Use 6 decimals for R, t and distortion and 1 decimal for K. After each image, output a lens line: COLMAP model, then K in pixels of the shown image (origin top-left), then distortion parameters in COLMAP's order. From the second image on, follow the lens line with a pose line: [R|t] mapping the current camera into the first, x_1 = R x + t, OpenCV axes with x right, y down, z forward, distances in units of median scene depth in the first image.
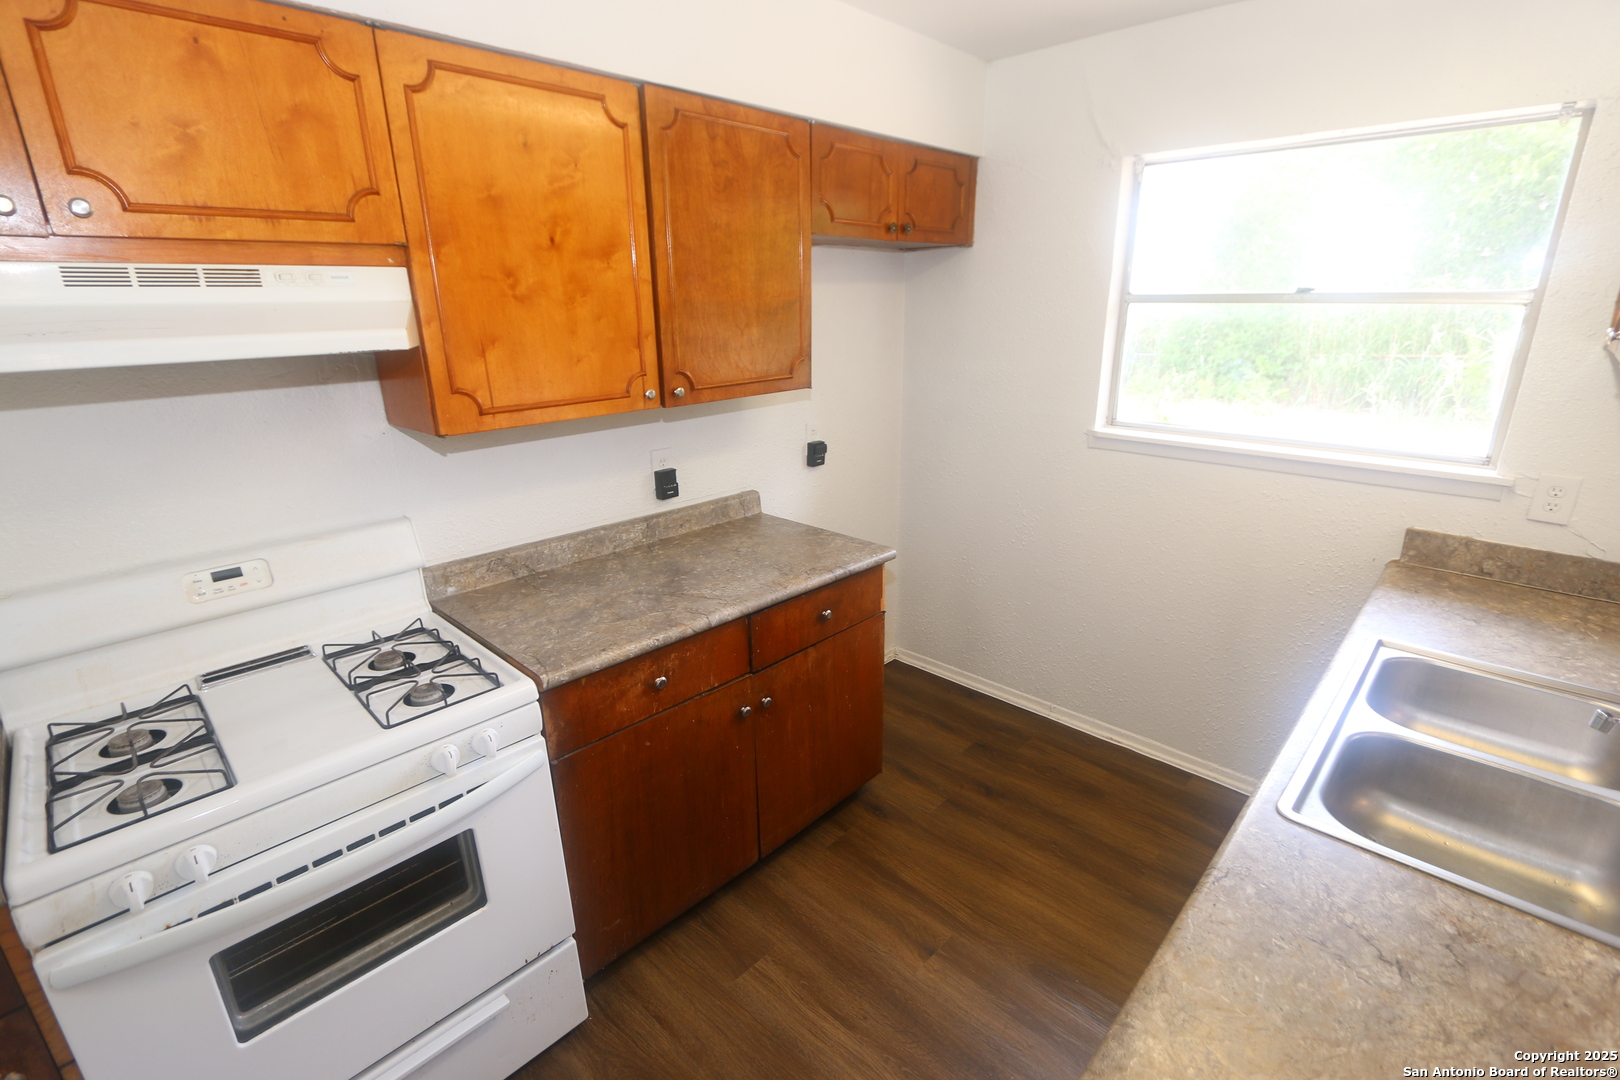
lens RADIAL K [[740.5, 0, 811.4], [0, 740.5, 546.5], [0, 0, 1]] dist [-0.025020, 0.004574]
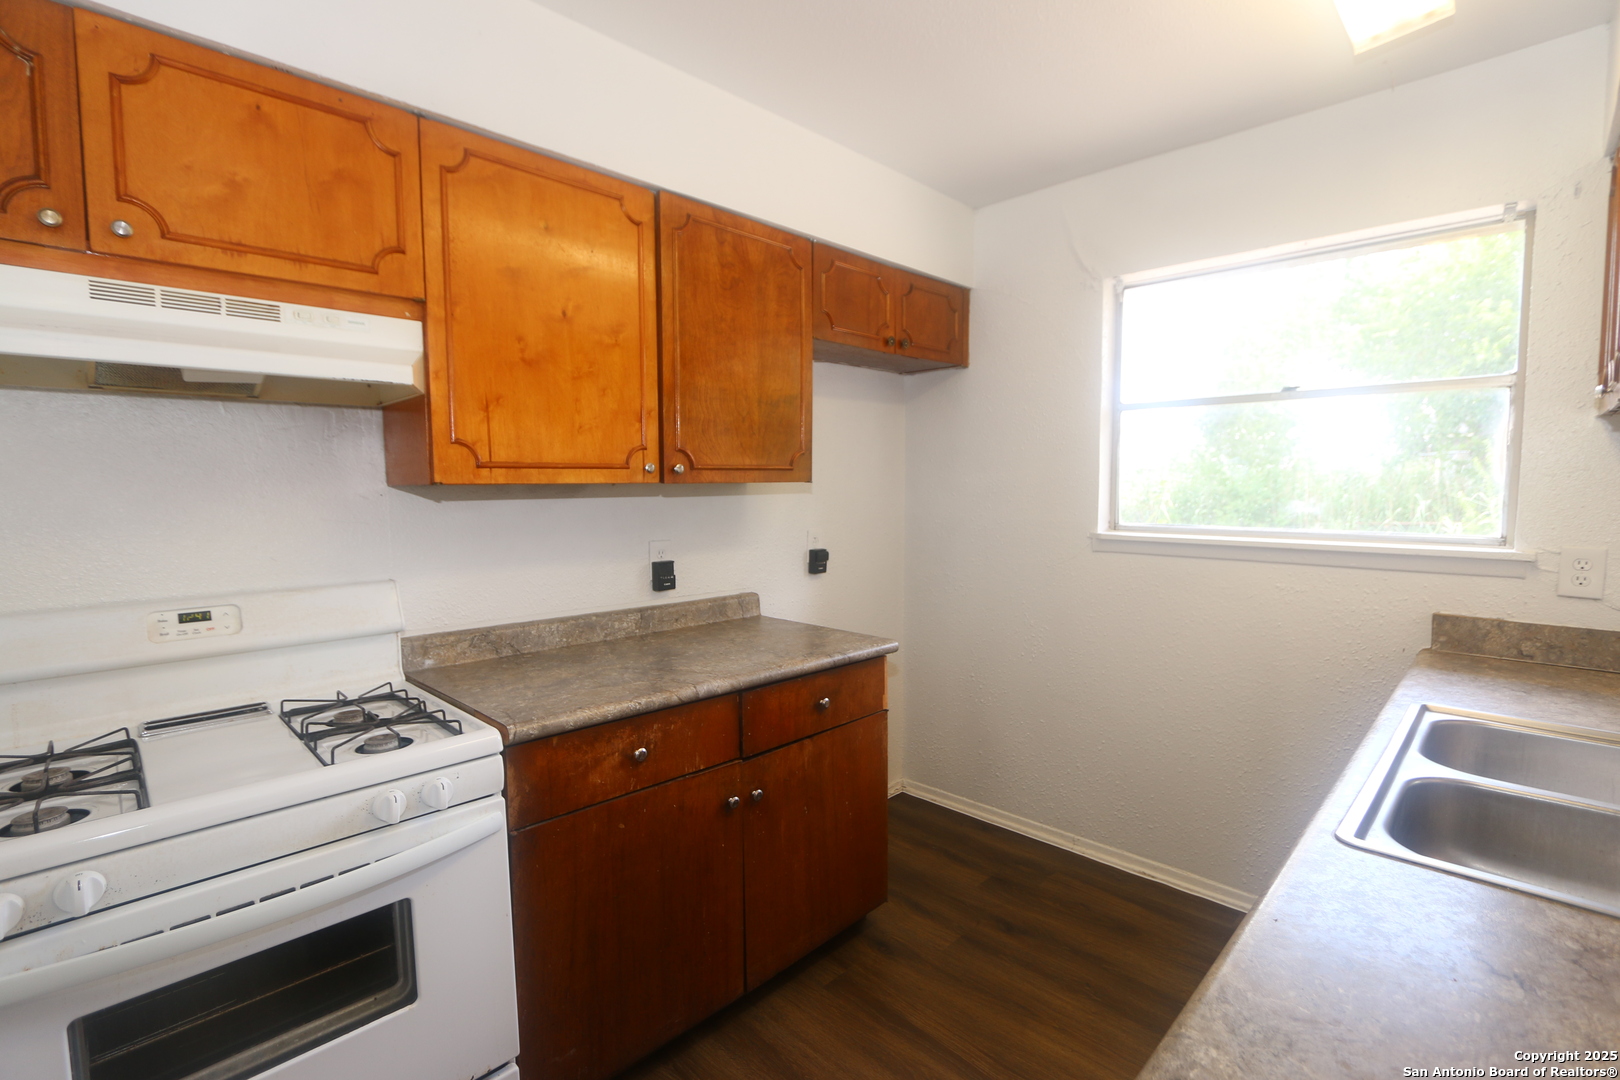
lens RADIAL K [[740.5, 0, 811.6], [0, 740.5, 543.6], [0, 0, 1]] dist [-0.025020, 0.004574]
pose [[0.999870, 0.007182, -0.014421, 0.019692], [-0.010410, 0.971186, -0.238096, 0.142896], [0.012295, 0.238215, 0.971135, 0.049635]]
